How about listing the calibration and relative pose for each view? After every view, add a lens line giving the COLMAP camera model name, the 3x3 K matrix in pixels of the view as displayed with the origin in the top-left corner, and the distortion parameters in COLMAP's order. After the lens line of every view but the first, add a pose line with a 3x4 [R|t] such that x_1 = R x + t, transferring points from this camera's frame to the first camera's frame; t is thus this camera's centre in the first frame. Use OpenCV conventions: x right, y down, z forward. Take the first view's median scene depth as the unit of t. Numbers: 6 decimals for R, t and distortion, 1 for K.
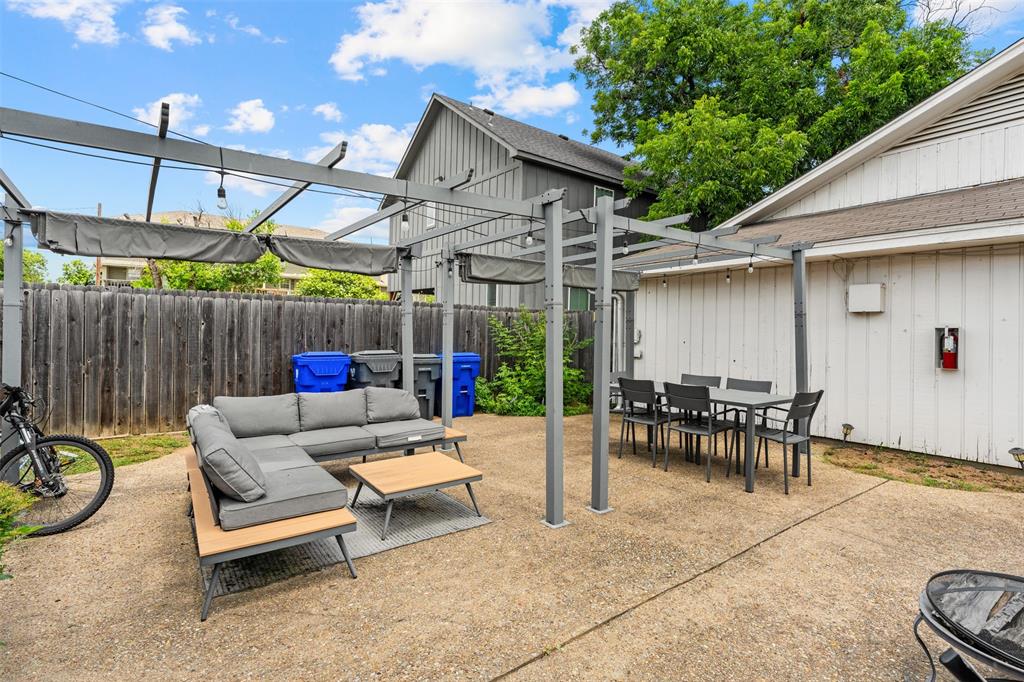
lens RADIAL K [[498.0, 0, 508.9], [0, 498.0, 328.1], [0, 0, 1]] dist [0.002217, -0.000620]
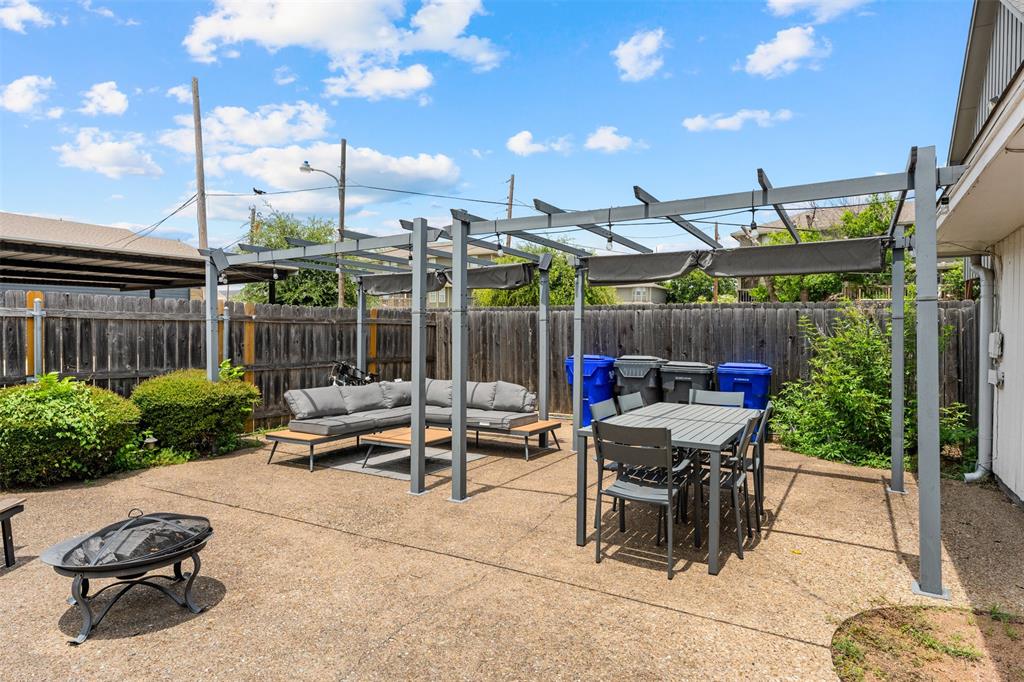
lens RADIAL K [[578.6, 0, 512.0], [0, 578.6, 341.0], [0, 0, 1]] dist [0.002672, 0.000567]
pose [[0.396446, 0.005822, -0.918040, 1.126490], [0.002115, 0.999971, 0.007255, 0.010228], [0.918056, -0.004817, 0.396422, 0.501258]]
